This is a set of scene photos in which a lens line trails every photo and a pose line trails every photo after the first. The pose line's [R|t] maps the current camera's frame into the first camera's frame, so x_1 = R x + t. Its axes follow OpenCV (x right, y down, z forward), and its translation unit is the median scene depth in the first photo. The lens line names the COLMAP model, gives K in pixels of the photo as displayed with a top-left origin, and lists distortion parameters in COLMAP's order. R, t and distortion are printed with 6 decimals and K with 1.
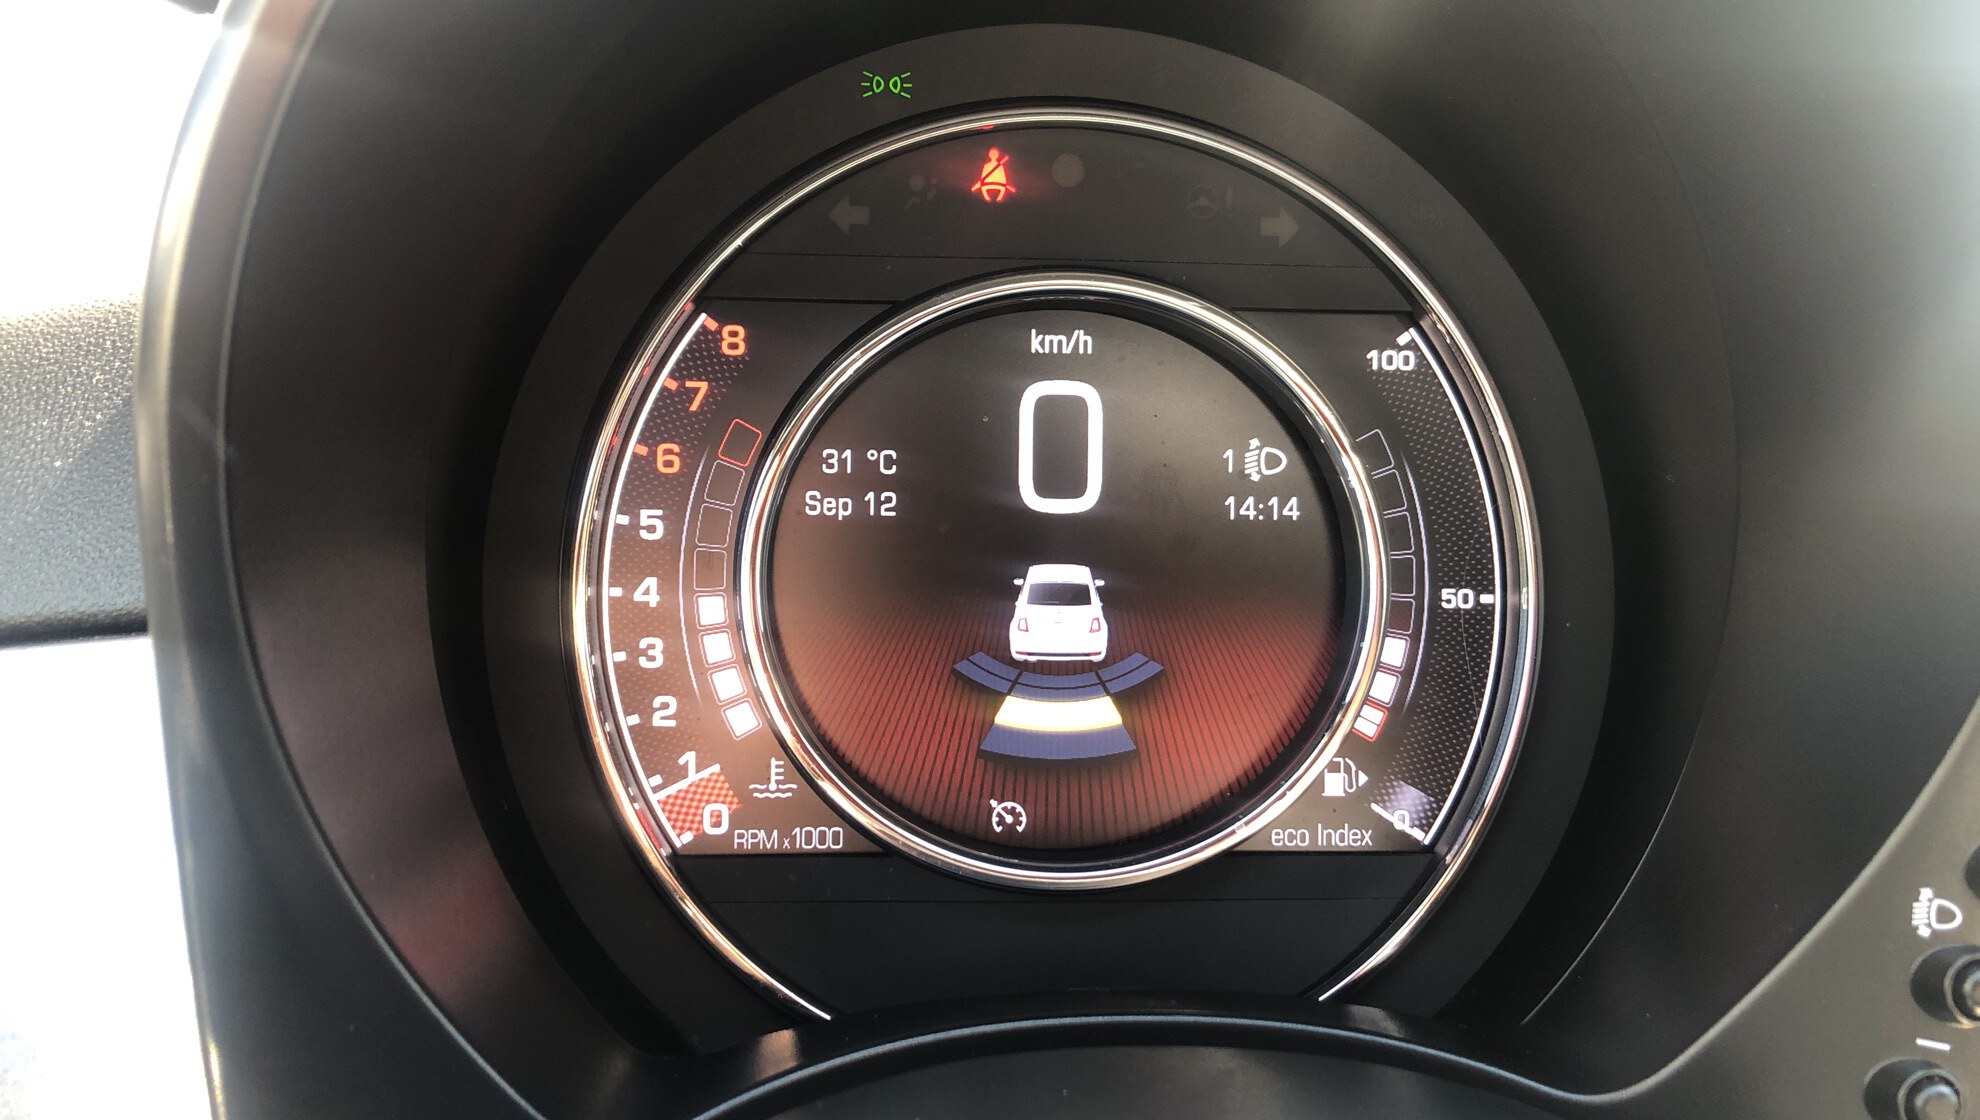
lens RADIAL K [[1664.2, 0, 987.7], [0, 1664.2, 553.6], [0, 0, 1]] dist [0.023924, -0.006938]
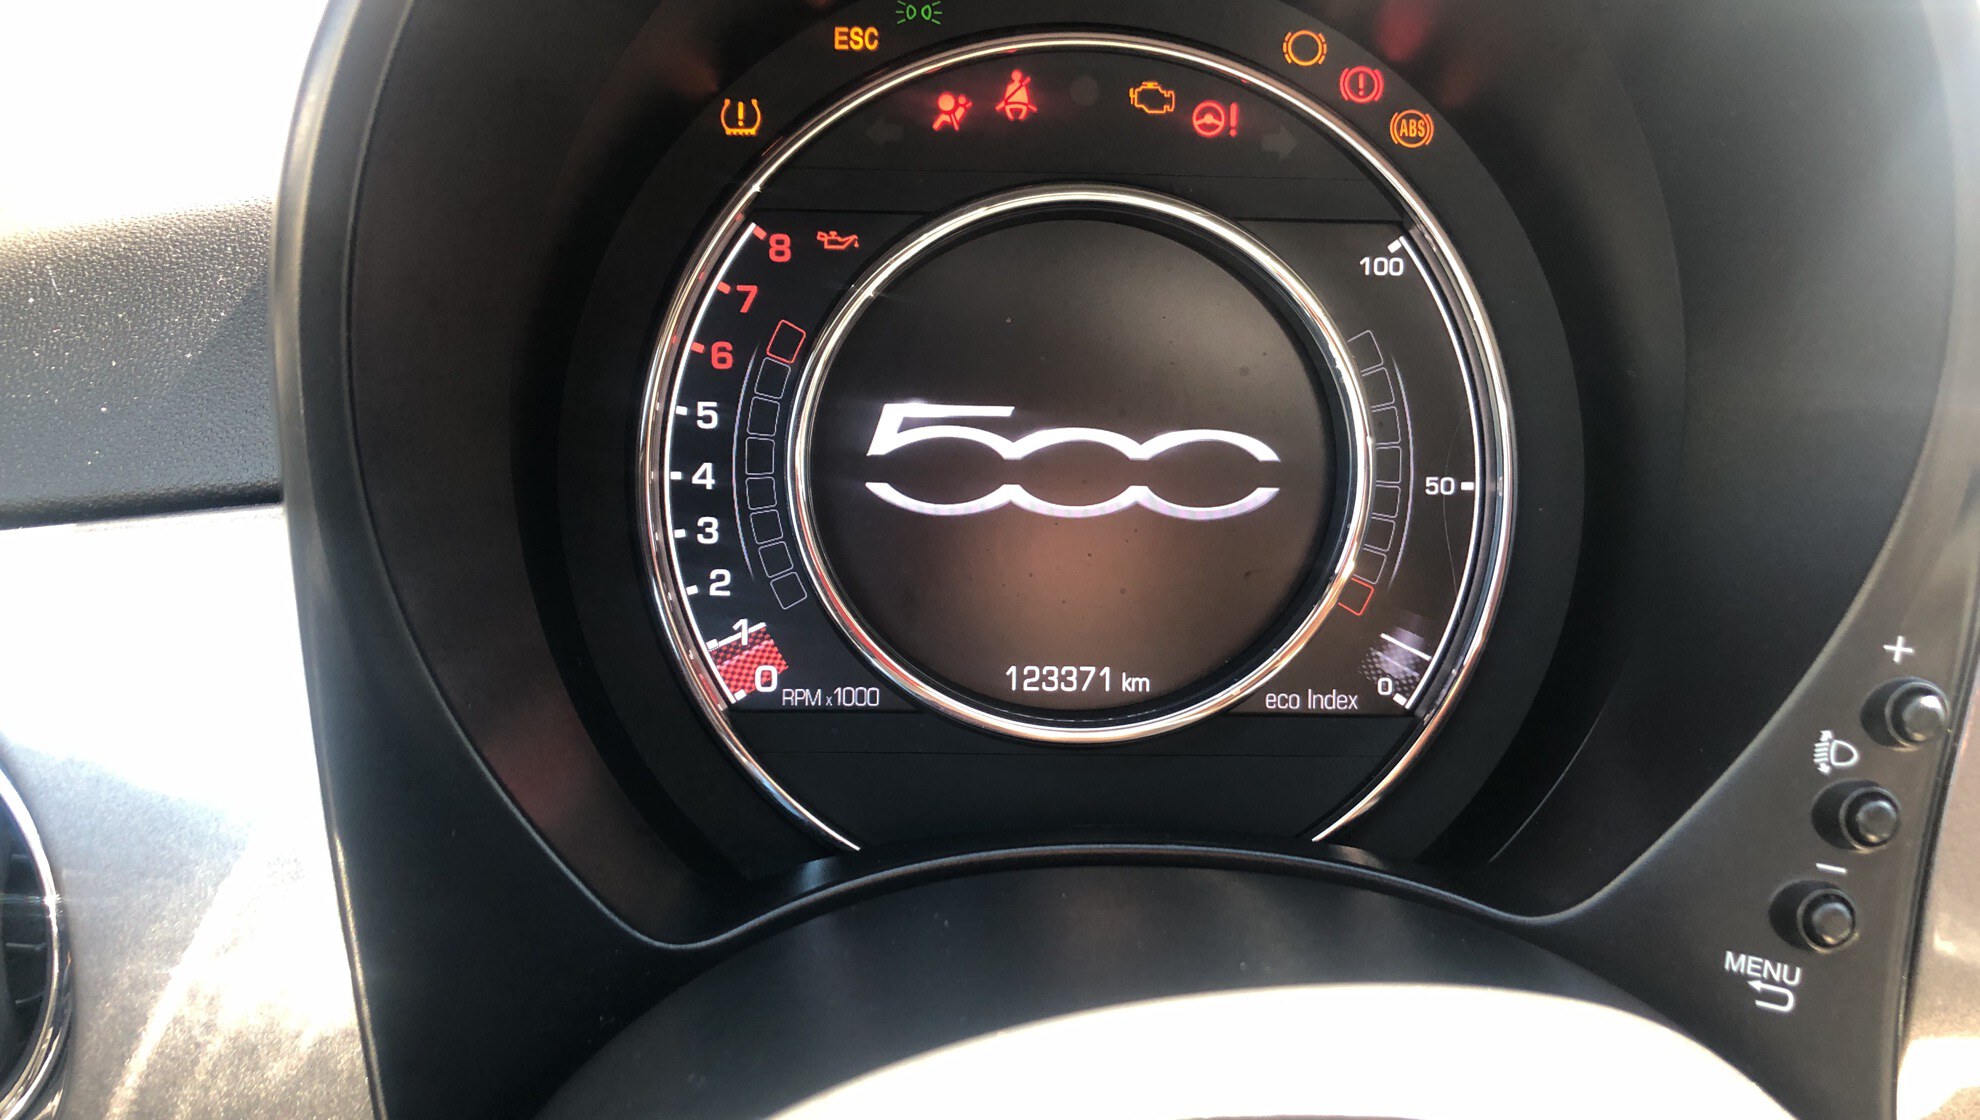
lens RADIAL K [[1664.2, 0, 995.1], [0, 1664.2, 562.3], [0, 0, 1]] dist [0.023924, -0.006938]
pose [[0.999448, 0.005167, -0.032805, 0.027070], [-0.003545, 0.998778, 0.049289, 0.025206], [0.033020, -0.049146, 0.998246, -0.108767]]
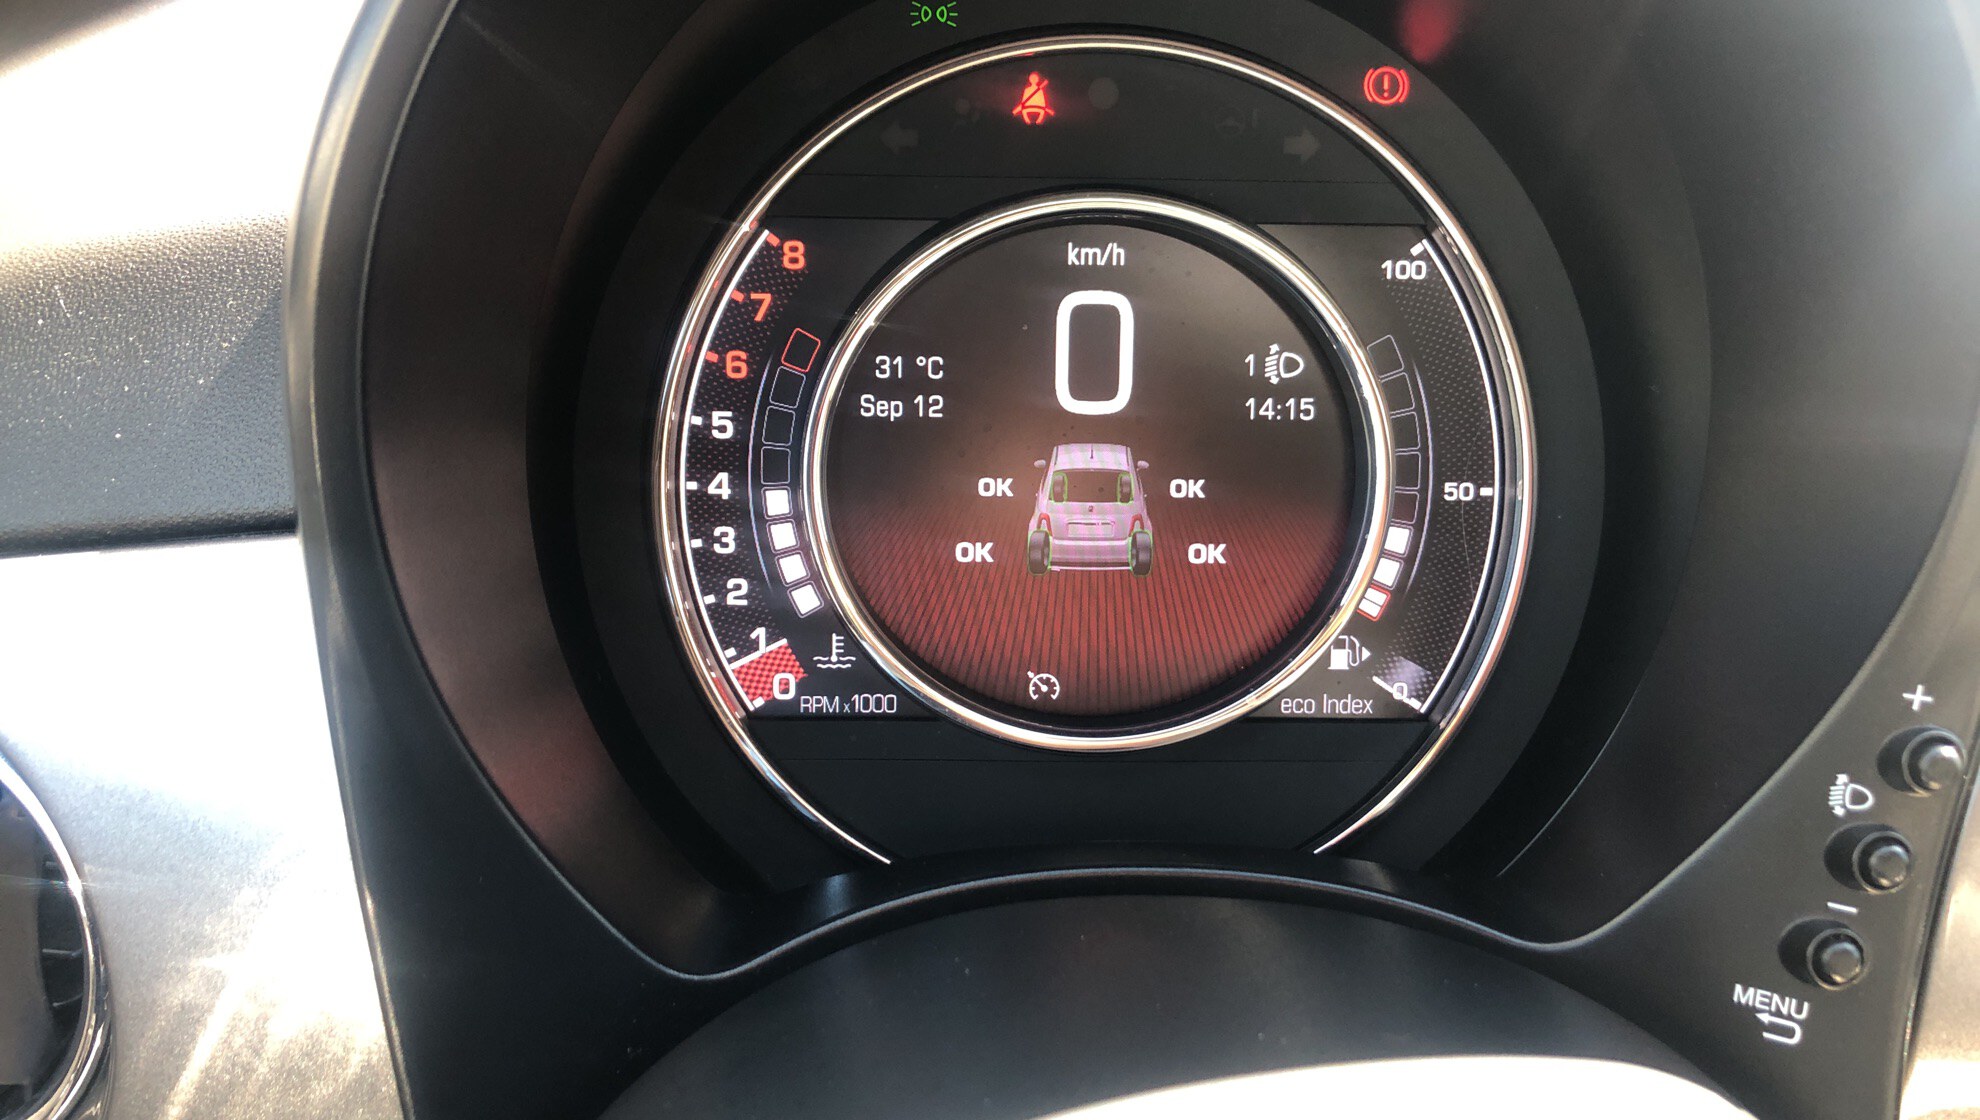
lens RADIAL K [[1664.2, 0, 993.1], [0, 1664.2, 555.0], [0, 0, 1]] dist [0.023924, -0.006938]
pose [[0.999288, 0.006538, -0.037154, 0.019331], [-0.001971, 0.992572, 0.121645, -0.066225], [0.037673, -0.121485, 0.991878, -0.100383]]
